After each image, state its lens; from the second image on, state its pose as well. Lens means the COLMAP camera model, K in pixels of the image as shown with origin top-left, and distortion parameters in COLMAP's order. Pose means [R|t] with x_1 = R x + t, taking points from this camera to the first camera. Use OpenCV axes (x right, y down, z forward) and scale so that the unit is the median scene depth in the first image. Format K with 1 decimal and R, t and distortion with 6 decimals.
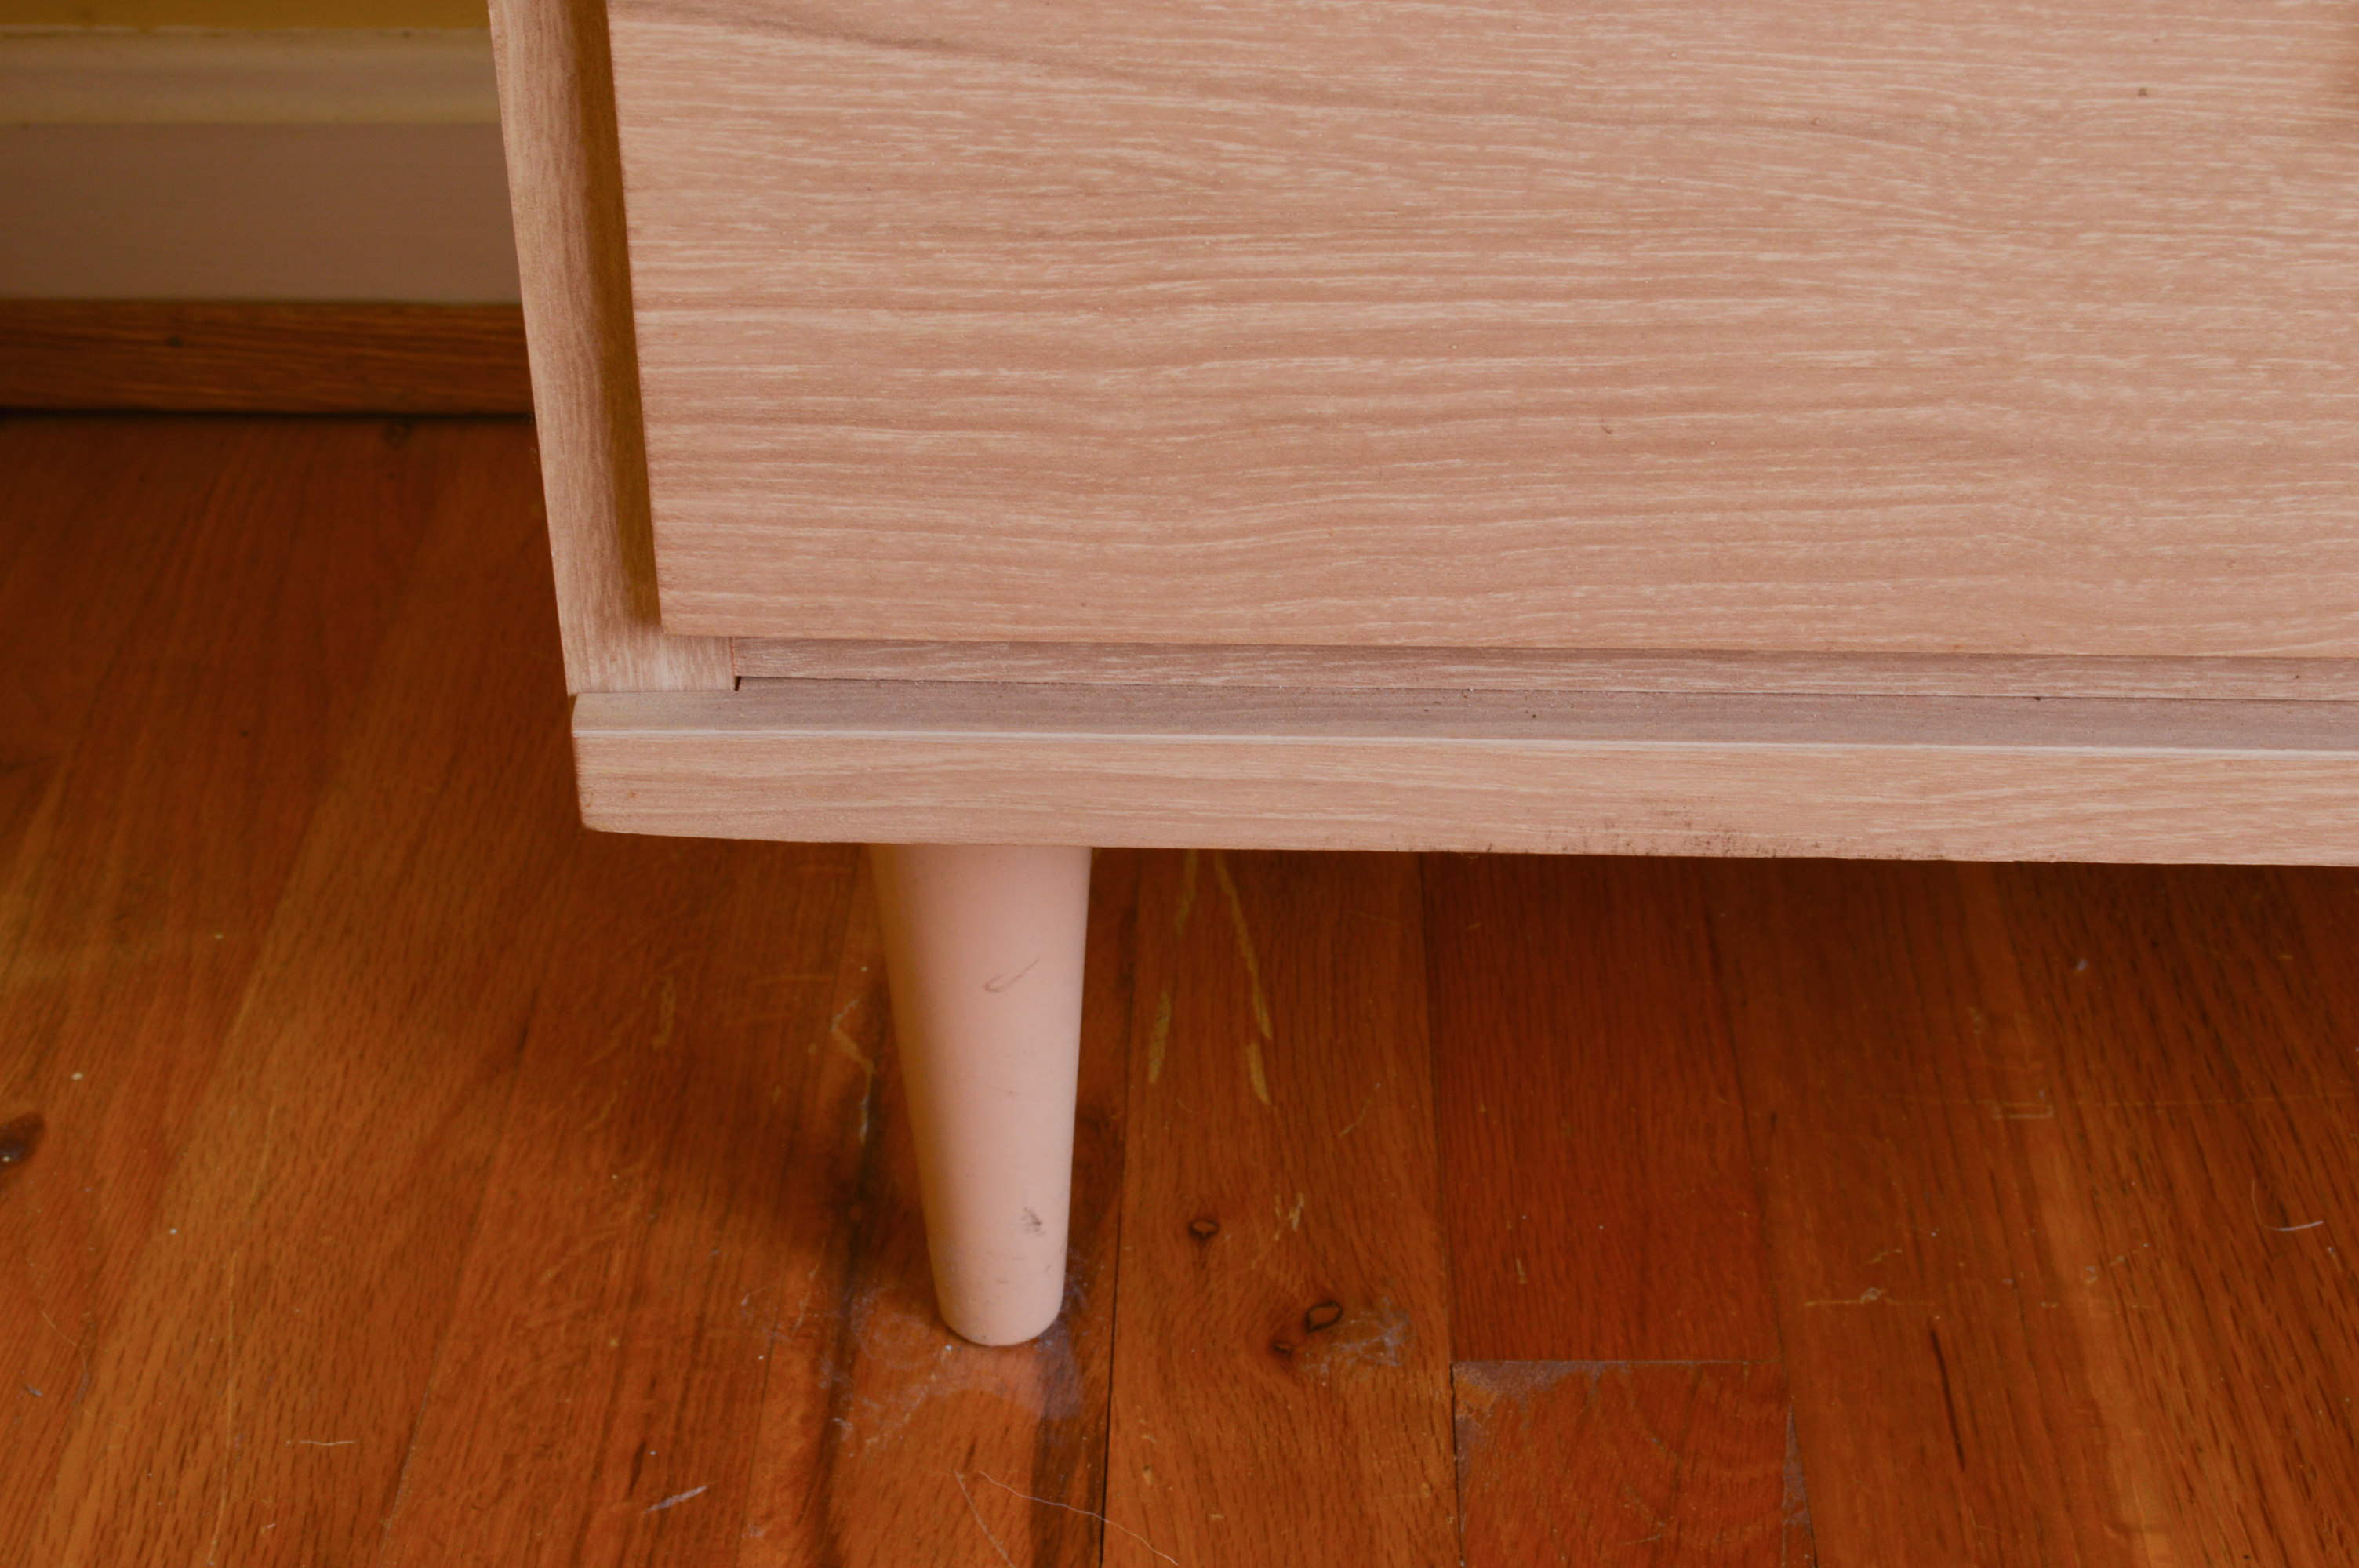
lens RADIAL K [[3696.0, 0, 1179.5], [0, 3696.0, 784.0], [0, 0, 1]] dist [-0.006631, -0.046705]
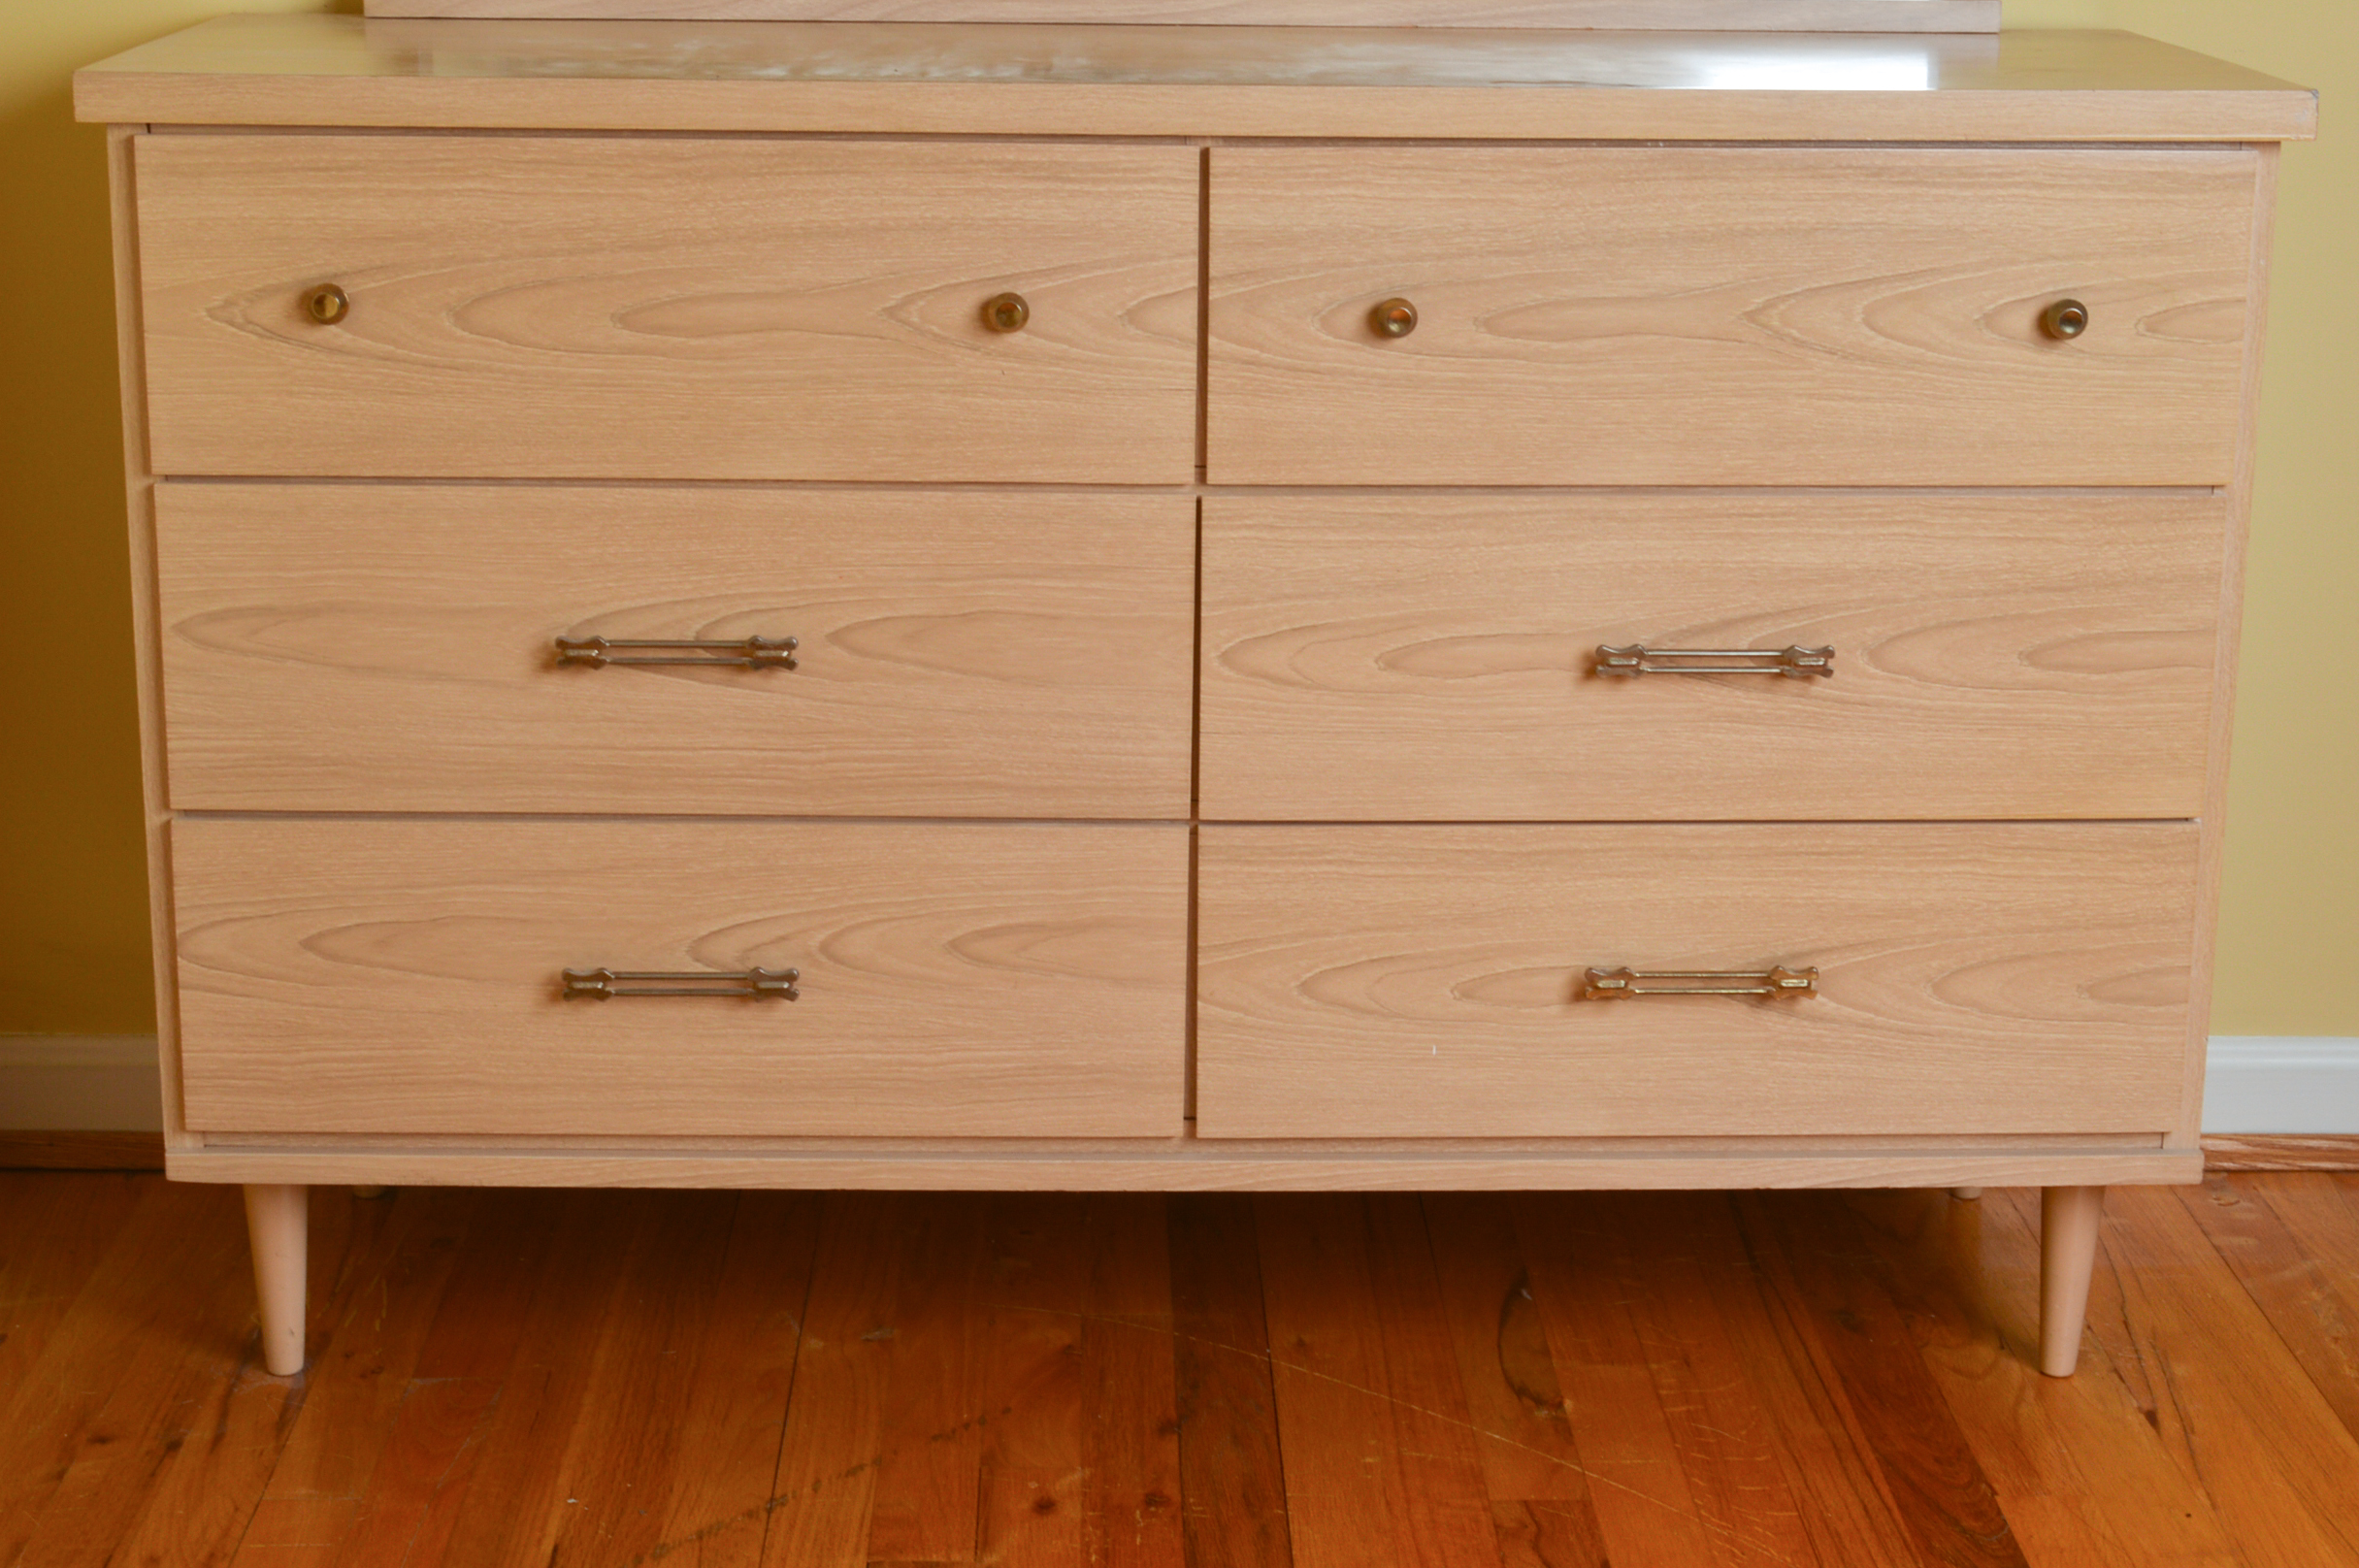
lens RADIAL K [[3995.6, 0, 1172.0], [0, 3995.6, 769.7], [0, 0, 1]] dist [-0.028991, 0.018102]
pose [[0.999129, 0.004087, 0.041518, 0.860284], [0.009192, 0.949166, -0.314642, 1.089711], [-0.040693, 0.314749, 0.948302, -3.803029]]
